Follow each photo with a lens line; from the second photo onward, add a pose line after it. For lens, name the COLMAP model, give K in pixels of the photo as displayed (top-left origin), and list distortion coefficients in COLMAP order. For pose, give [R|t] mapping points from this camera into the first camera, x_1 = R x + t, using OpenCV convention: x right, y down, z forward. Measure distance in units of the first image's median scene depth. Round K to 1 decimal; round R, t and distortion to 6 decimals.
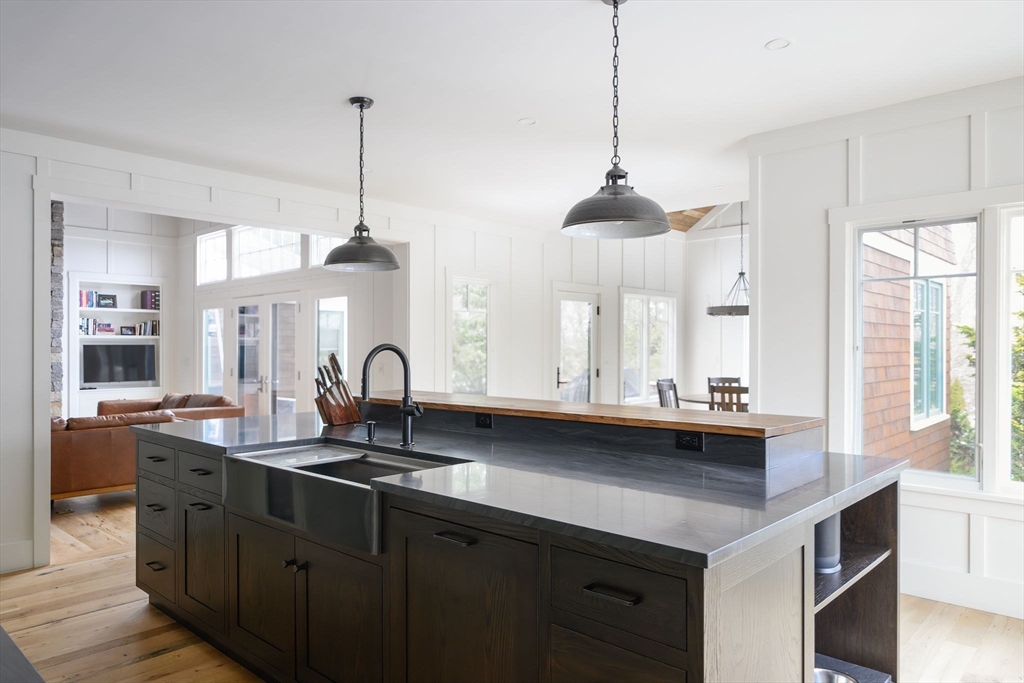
lens RADIAL K [[684.5, 0, 512.1], [0, 684.5, 343.6], [0, 0, 1]] dist [0.001492, 0.001225]
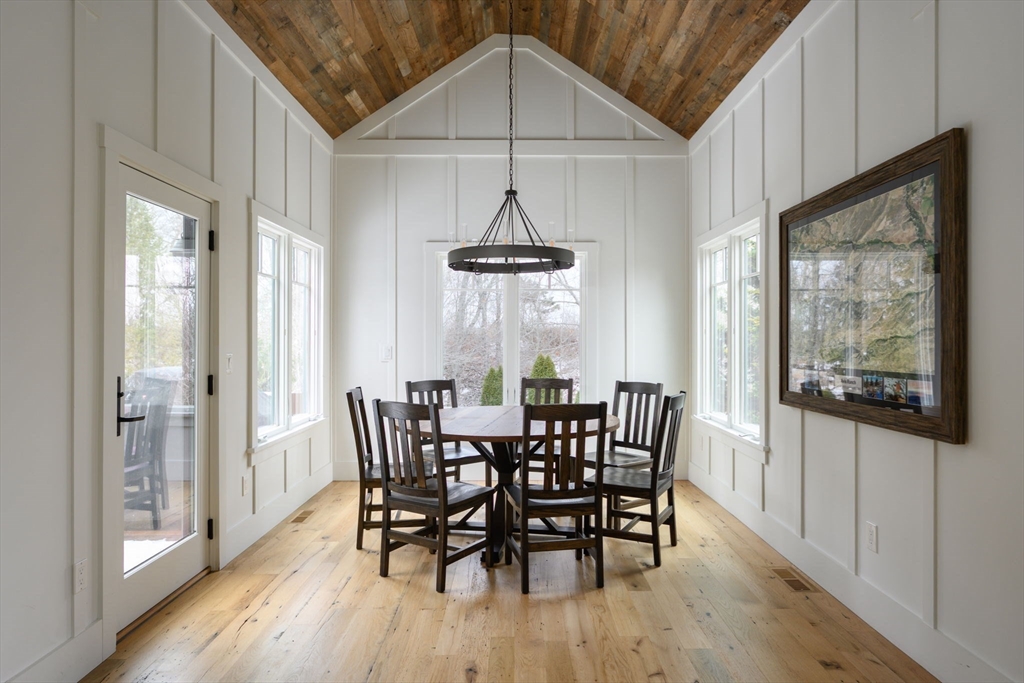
lens RADIAL K [[631.4, 0, 514.8], [0, 631.4, 335.5], [0, 0, 1]] dist [-0.005149, -0.002570]
pose [[0.738510, 0.001951, 0.674240, -0.002201], [0.000239, 0.999995, -0.003156, 0.013871], [-0.674242, 0.002492, 0.738506, 0.625931]]
